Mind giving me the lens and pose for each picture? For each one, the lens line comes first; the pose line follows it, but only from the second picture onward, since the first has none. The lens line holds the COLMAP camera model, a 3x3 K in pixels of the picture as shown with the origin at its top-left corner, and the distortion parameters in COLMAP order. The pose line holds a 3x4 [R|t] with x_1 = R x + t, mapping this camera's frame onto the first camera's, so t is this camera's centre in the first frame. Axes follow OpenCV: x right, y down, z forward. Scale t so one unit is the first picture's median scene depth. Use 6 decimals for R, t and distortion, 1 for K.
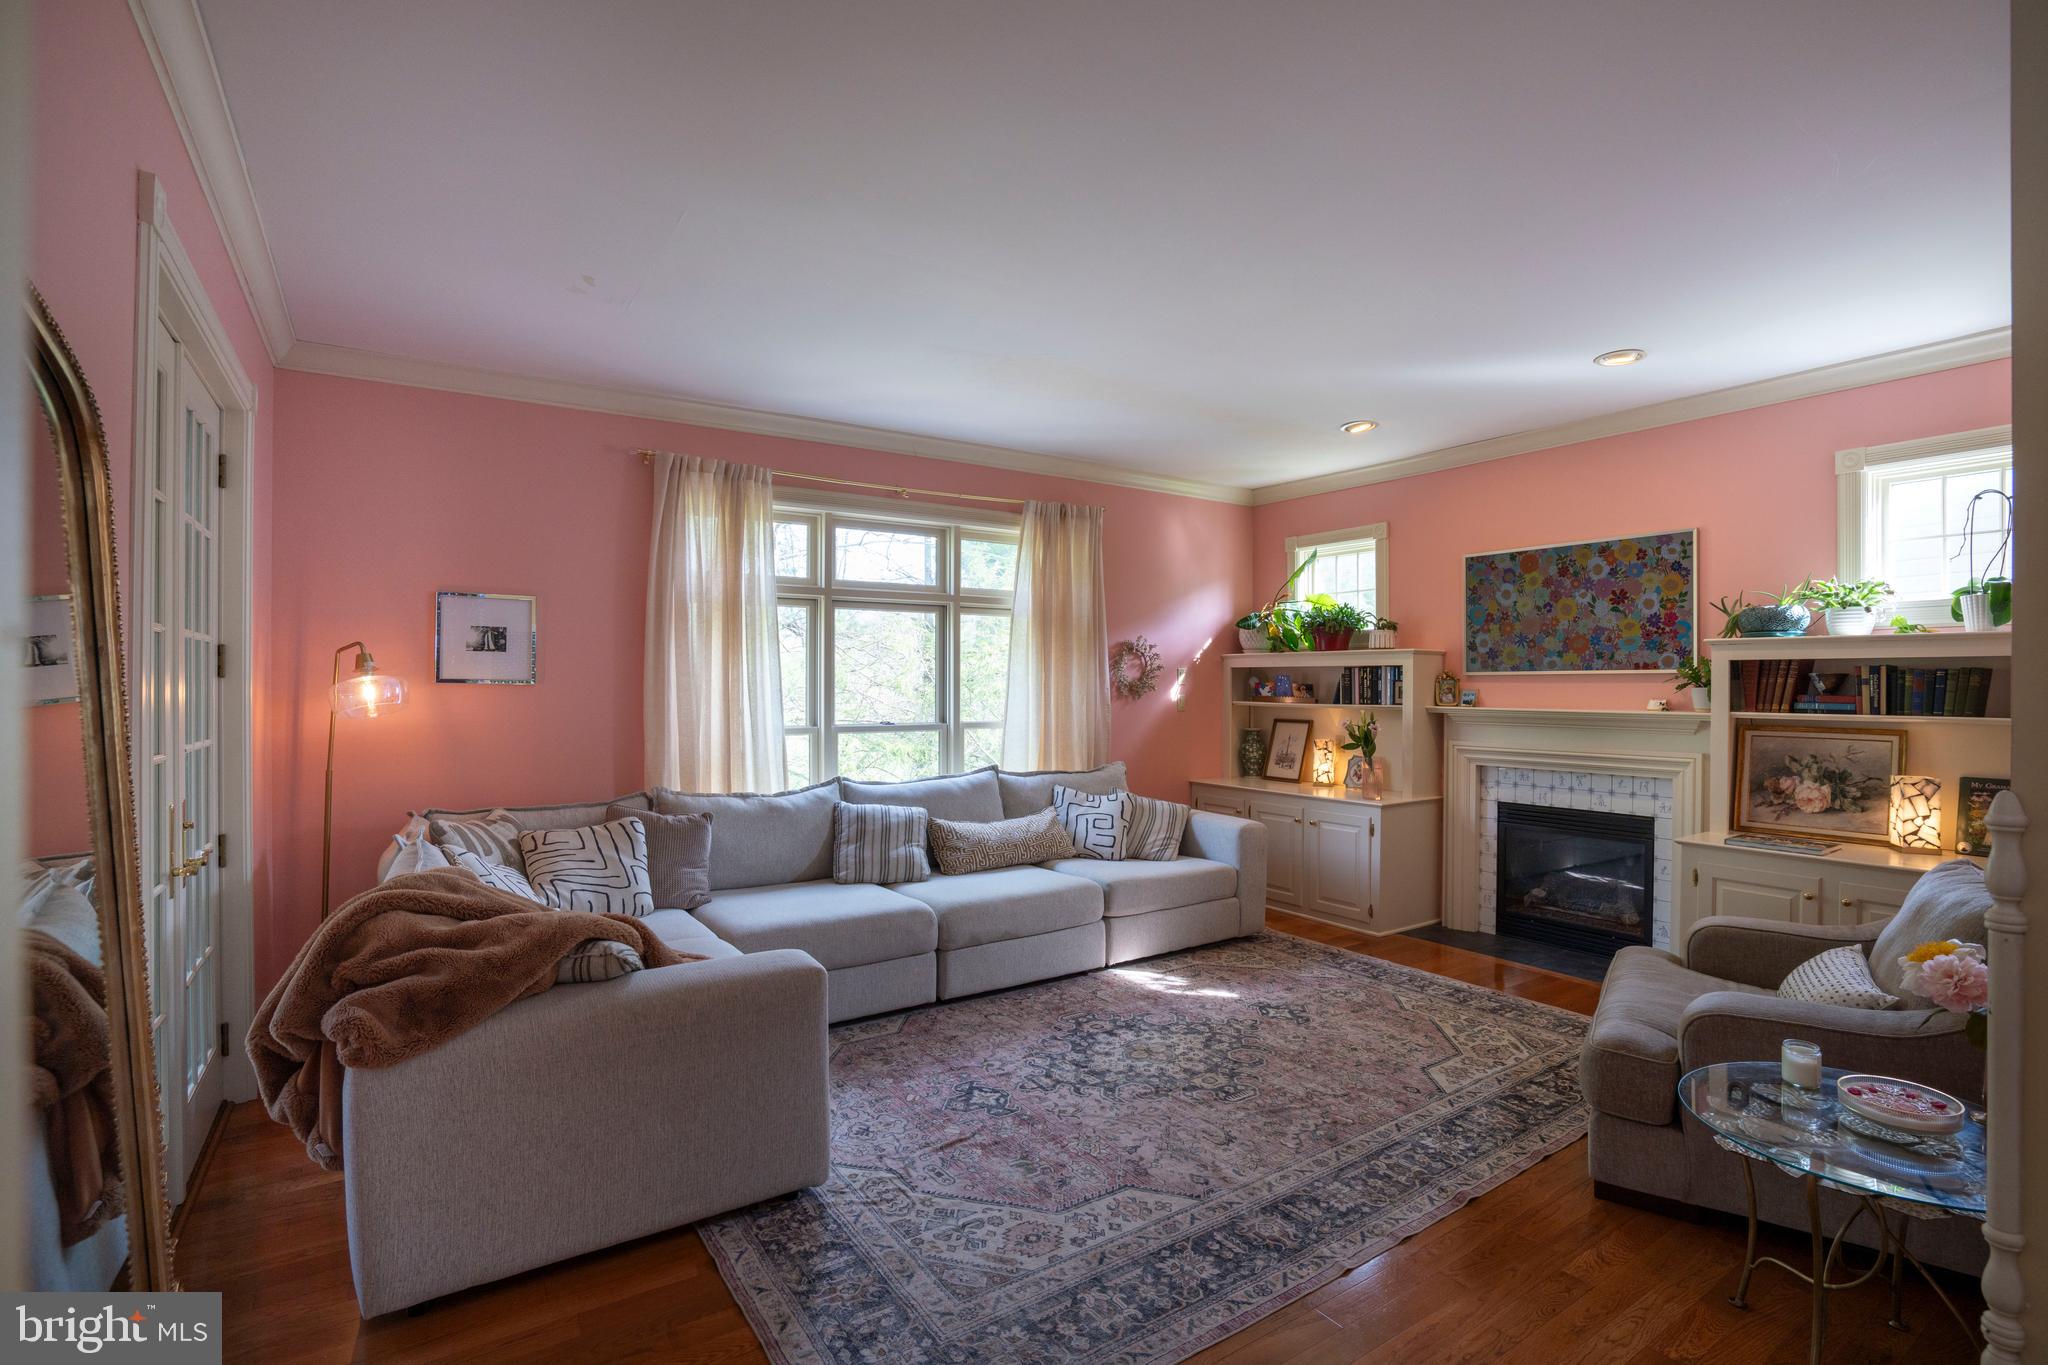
lens RADIAL K [[945.6, 0, 1023.4], [0, 945.6, 684.4], [0, 0, 1]] dist [-0.057938, 0.021551]
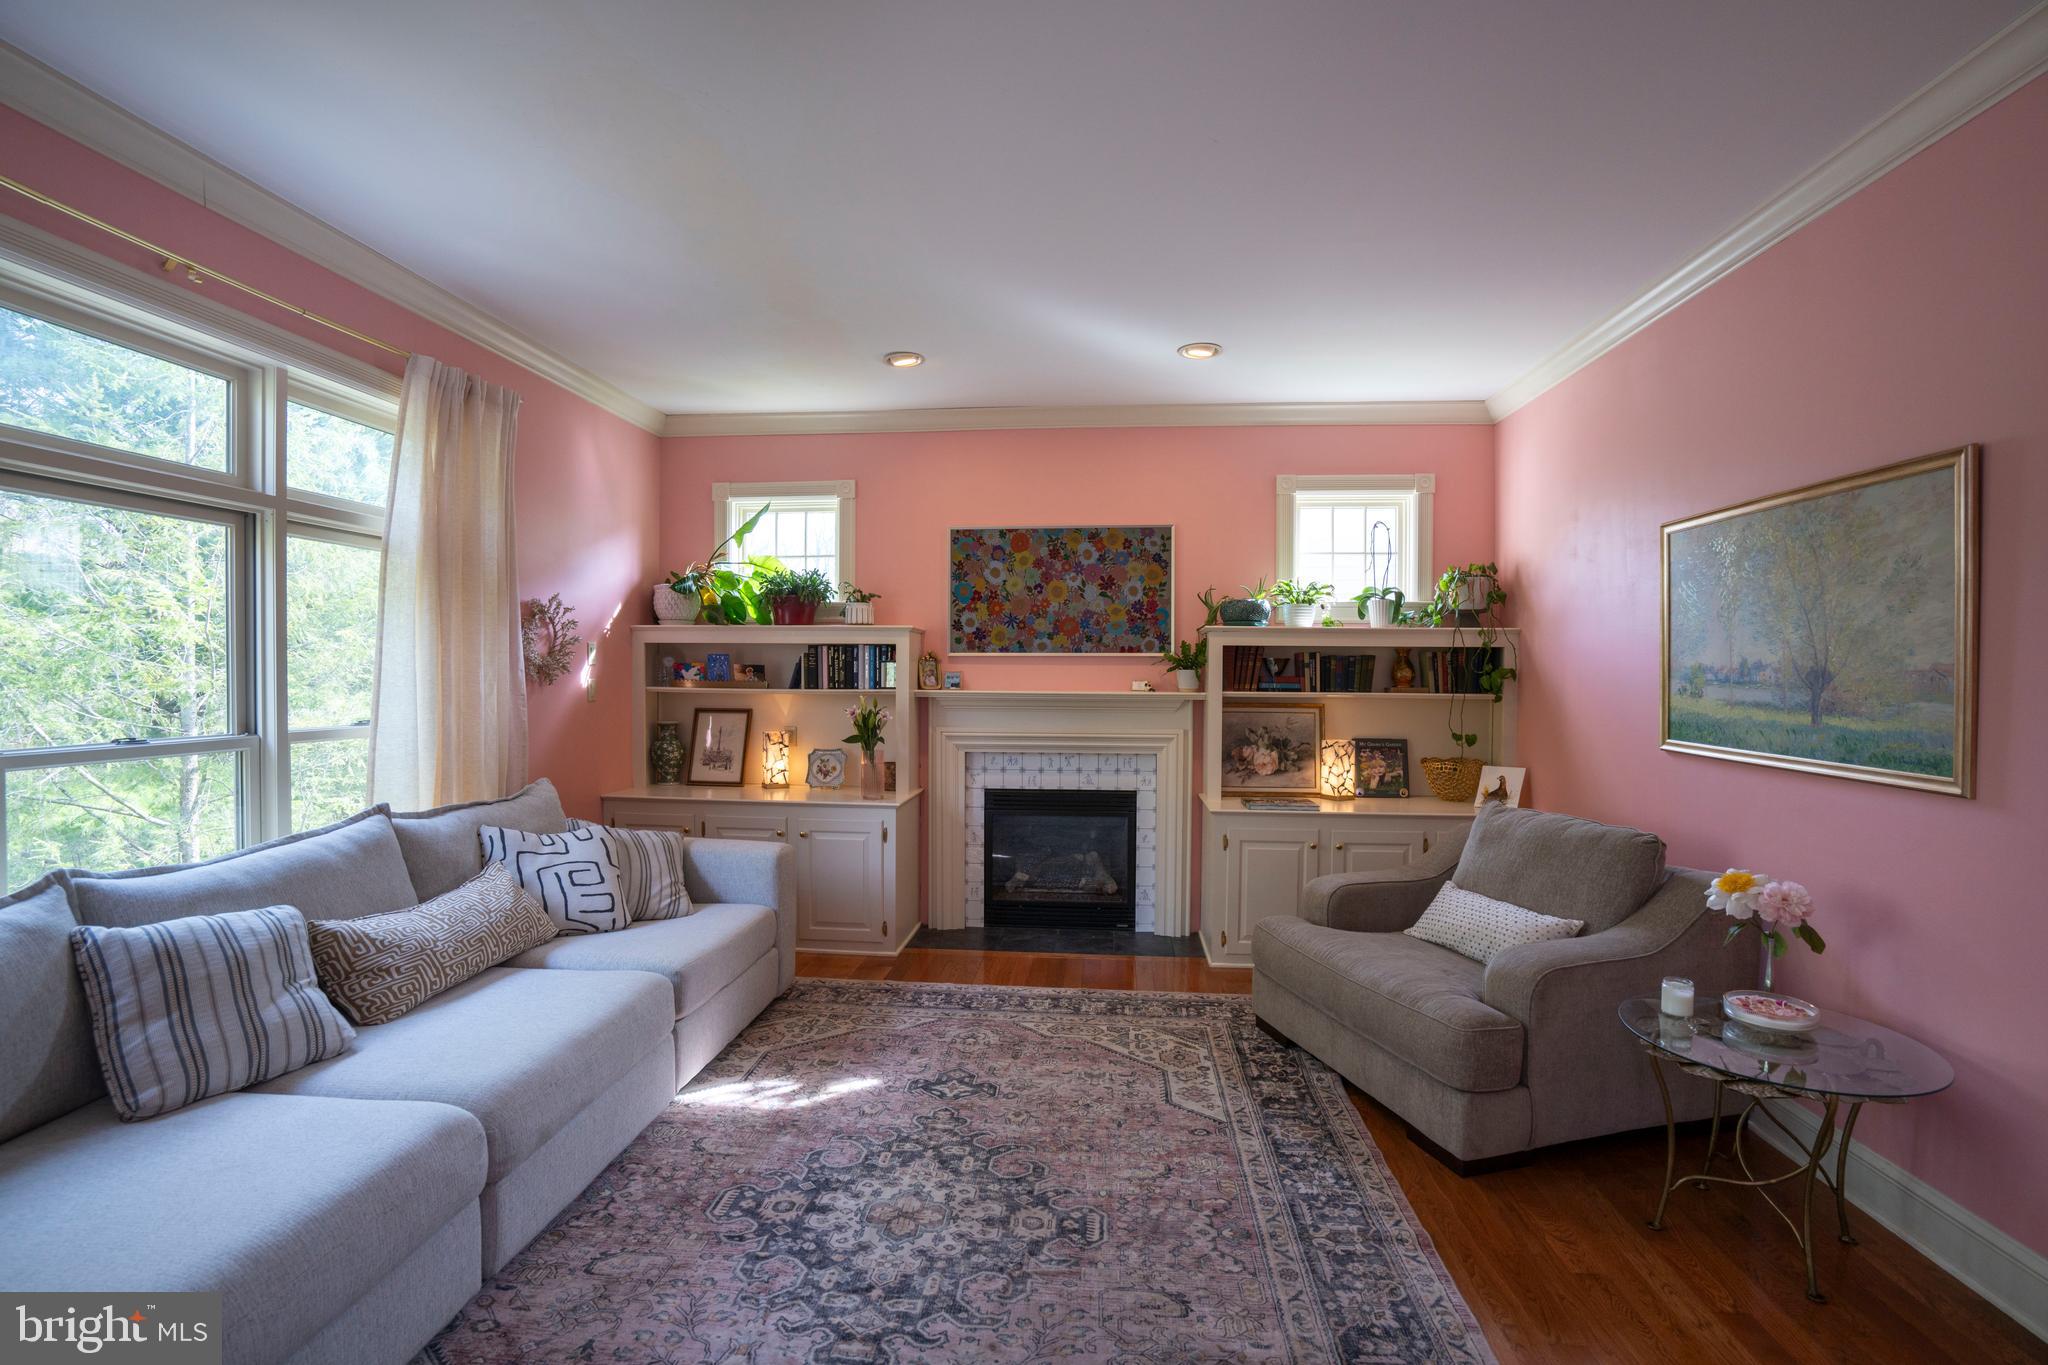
lens RADIAL K [[945.6, 0, 1016.7], [0, 945.6, 684.9], [0, 0, 1]] dist [-0.057938, 0.021551]
pose [[0.635206, -0.010936, 0.772265, -0.278160], [-0.003615, 0.999847, 0.017132, 0.002887], [-0.772334, -0.013674, 0.635069, 0.452980]]
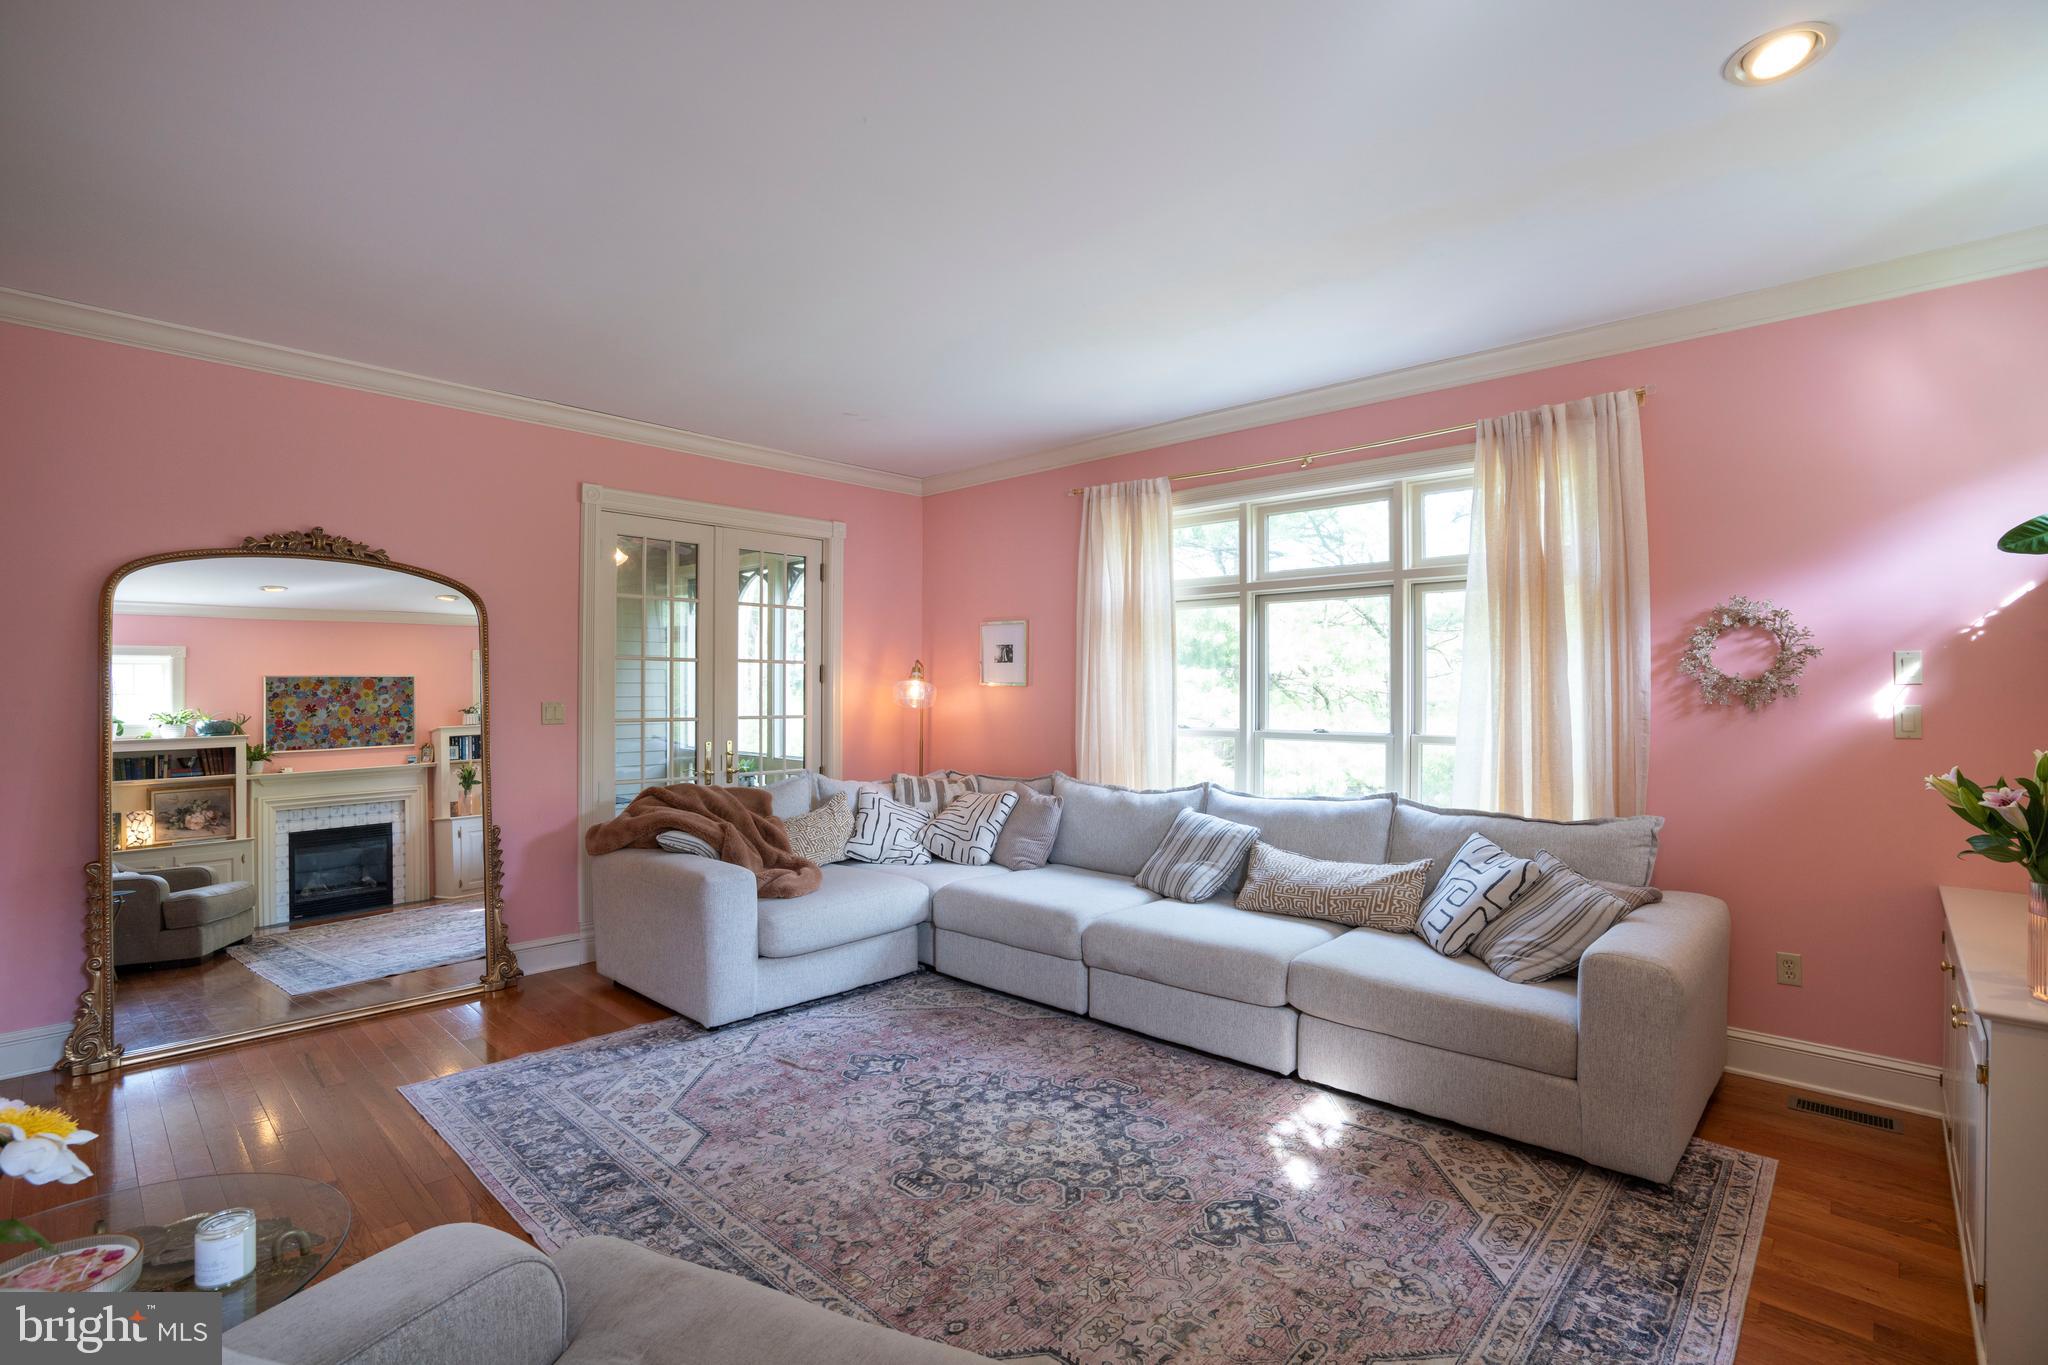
lens RADIAL K [[945.6, 0, 1024.7], [0, 945.6, 682.5], [0, 0, 1]] dist [-0.057938, 0.021551]
pose [[0.229462, -0.008620, -0.973279, 0.803502], [-0.002302, 0.999953, -0.009399, 0.006910], [0.973315, 0.004397, 0.229432, 0.697168]]
